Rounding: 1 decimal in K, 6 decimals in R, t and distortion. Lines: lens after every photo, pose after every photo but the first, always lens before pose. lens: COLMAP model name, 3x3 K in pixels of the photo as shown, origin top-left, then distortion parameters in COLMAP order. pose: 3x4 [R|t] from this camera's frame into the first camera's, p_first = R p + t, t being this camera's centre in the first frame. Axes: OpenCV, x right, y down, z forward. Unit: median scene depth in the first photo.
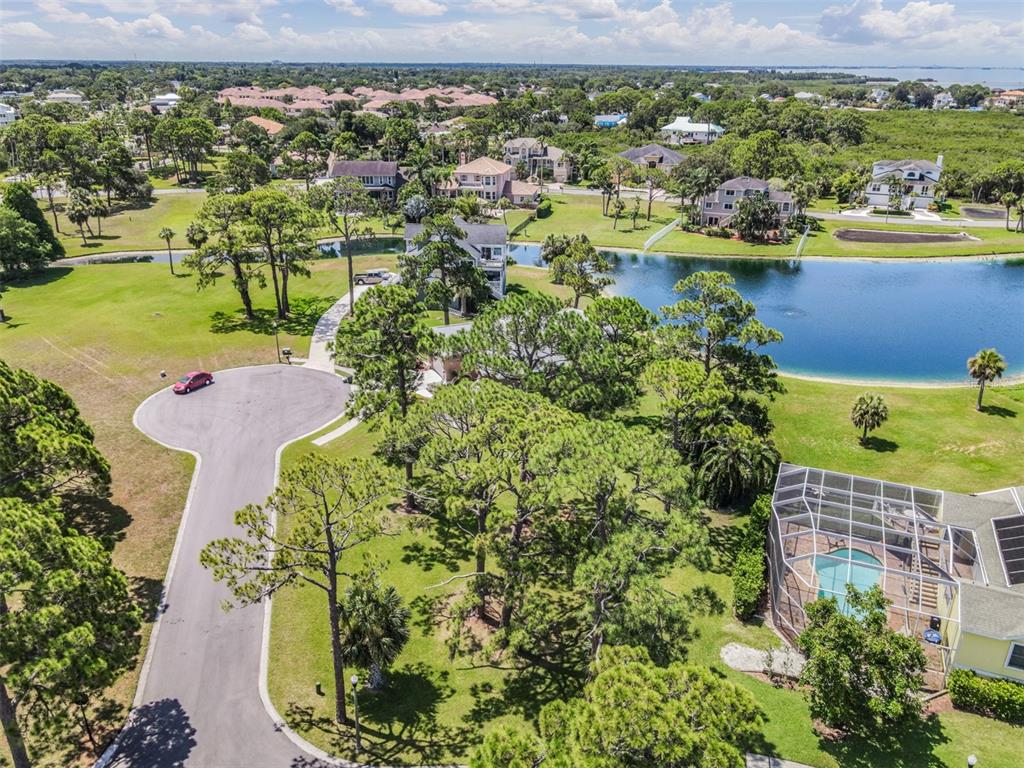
lens RADIAL K [[773.6, 0, 523.0], [0, 773.6, 382.8], [0, 0, 1]] dist [0.004727, 0.014529]
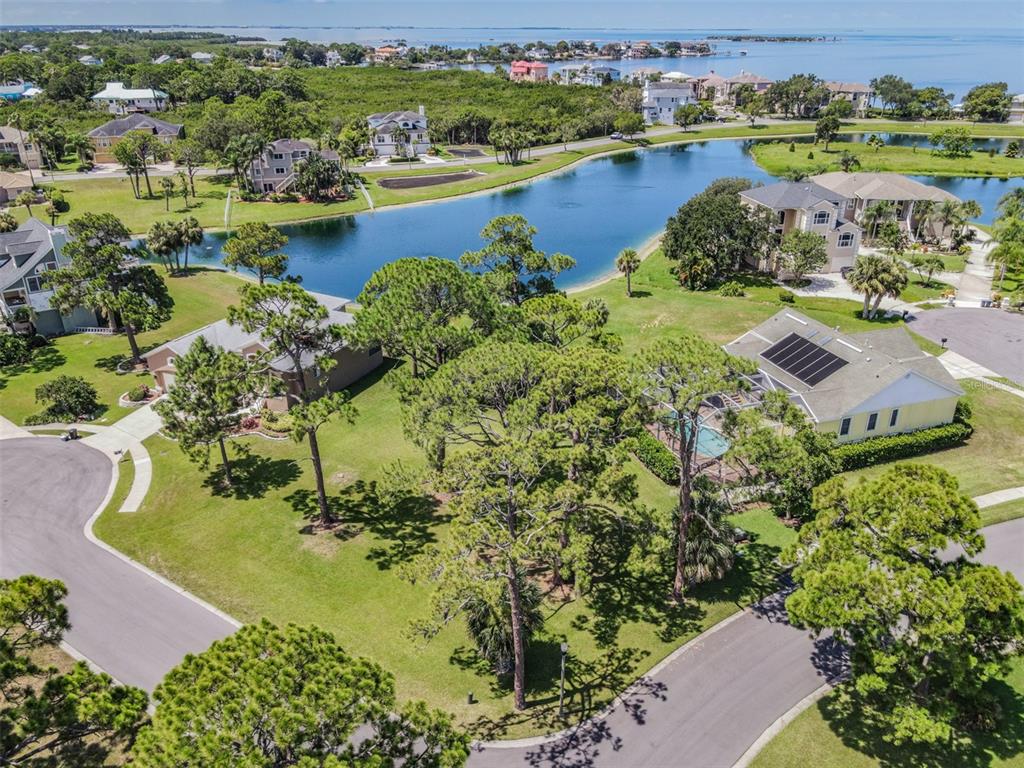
lens RADIAL K [[773.6, 0, 523.0], [0, 773.6, 382.8], [0, 0, 1]] dist [0.004727, 0.014529]
pose [[0.749247, -0.283405, 0.598591, -0.165723], [0.256844, 0.957422, 0.131807, -0.019892], [-0.610459, 0.054988, 0.790136, 0.048413]]
